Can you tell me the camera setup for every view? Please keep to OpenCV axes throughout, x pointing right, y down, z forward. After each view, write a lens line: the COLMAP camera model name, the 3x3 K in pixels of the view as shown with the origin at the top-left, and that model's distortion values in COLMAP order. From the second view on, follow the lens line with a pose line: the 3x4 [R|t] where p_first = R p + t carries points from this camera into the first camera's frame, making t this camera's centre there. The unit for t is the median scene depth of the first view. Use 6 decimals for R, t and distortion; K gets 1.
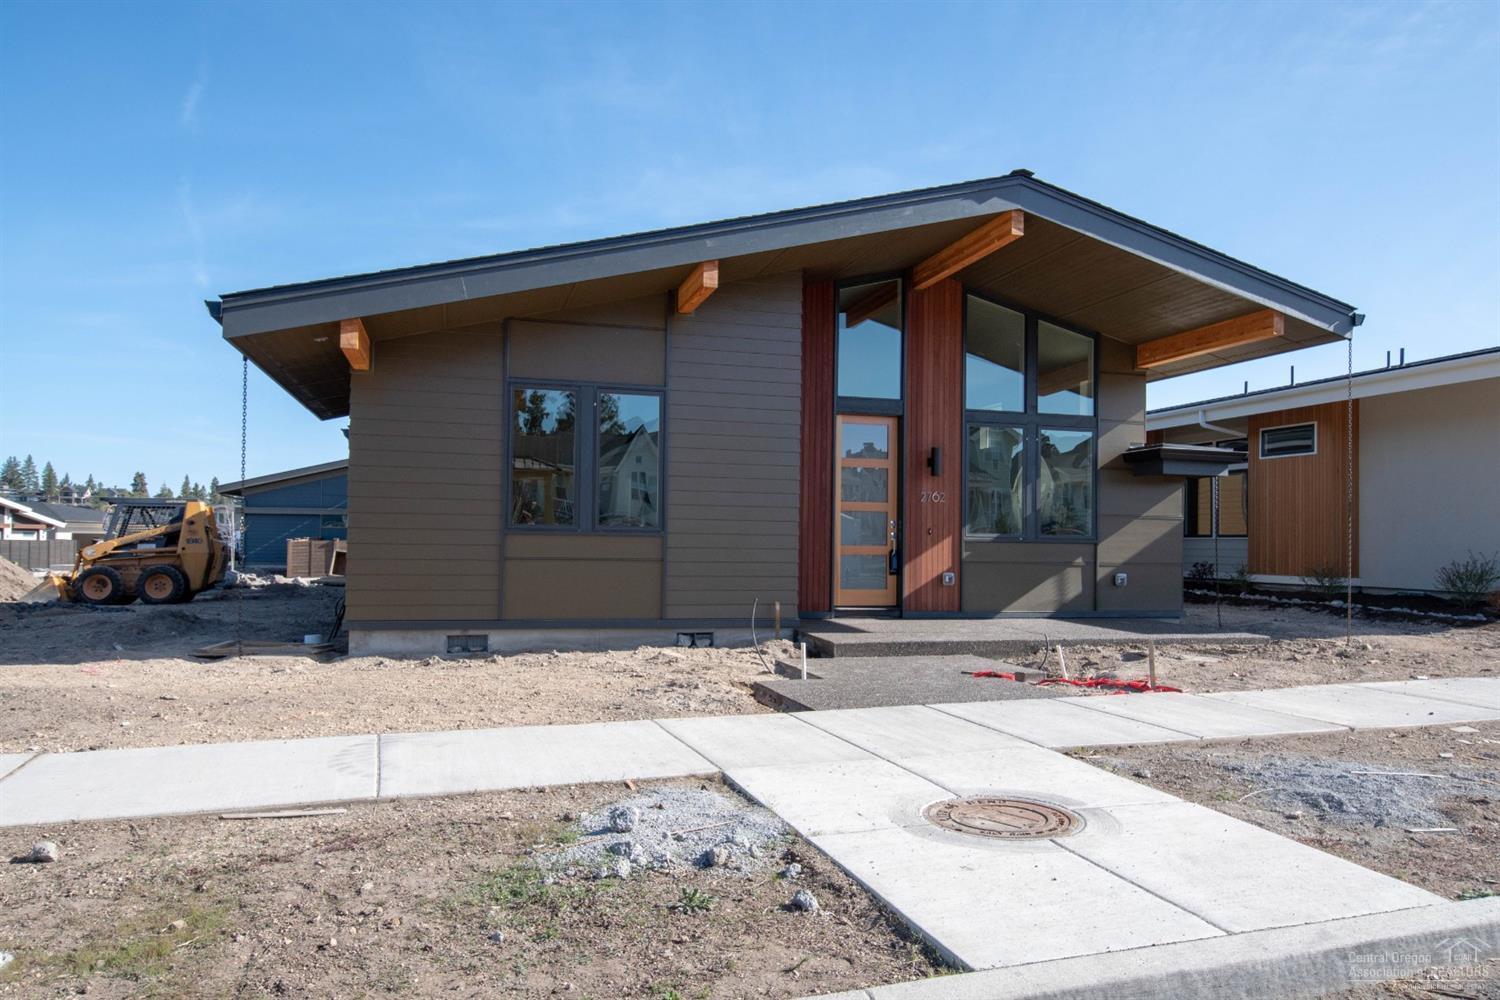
lens RADIAL K [[1060.9, 0, 741.6], [0, 1060.9, 501.1], [0, 0, 1]] dist [-0.003816, 0.014961]
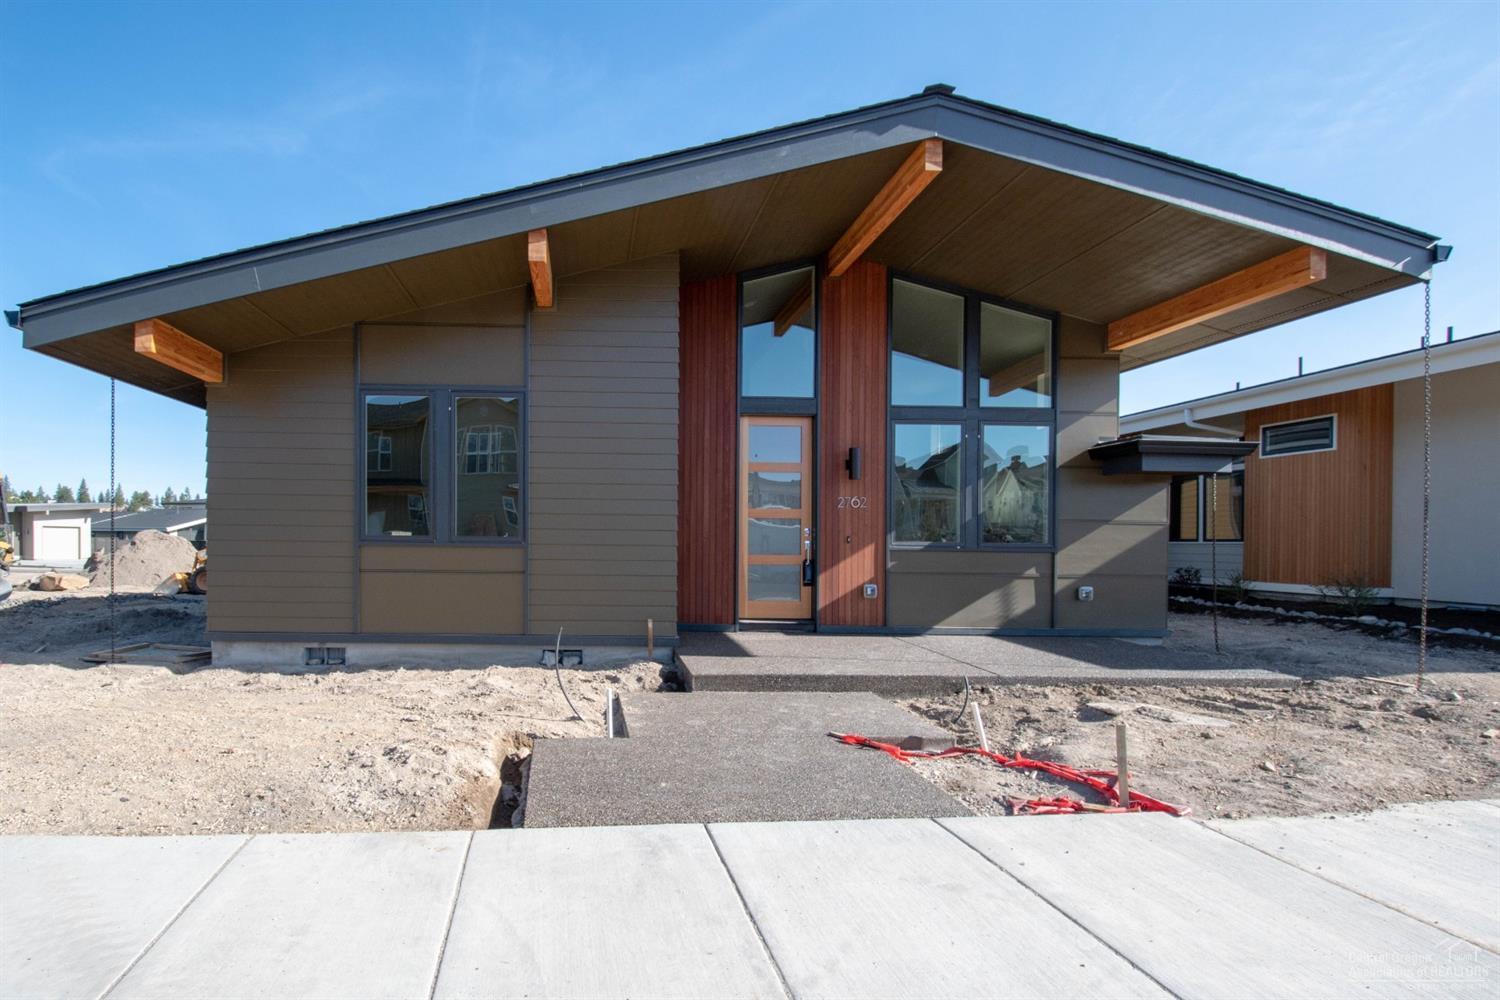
lens RADIAL K [[725.8, 0, 594.6], [0, 725.8, 531.1], [0, 0, 1]] dist [0.000622, -0.007093]
pose [[0.964907, -0.004893, -0.262547, 0.134480], [0.011778, 0.999627, 0.024657, 0.003166], [0.262328, -0.026884, 0.964604, 0.344016]]
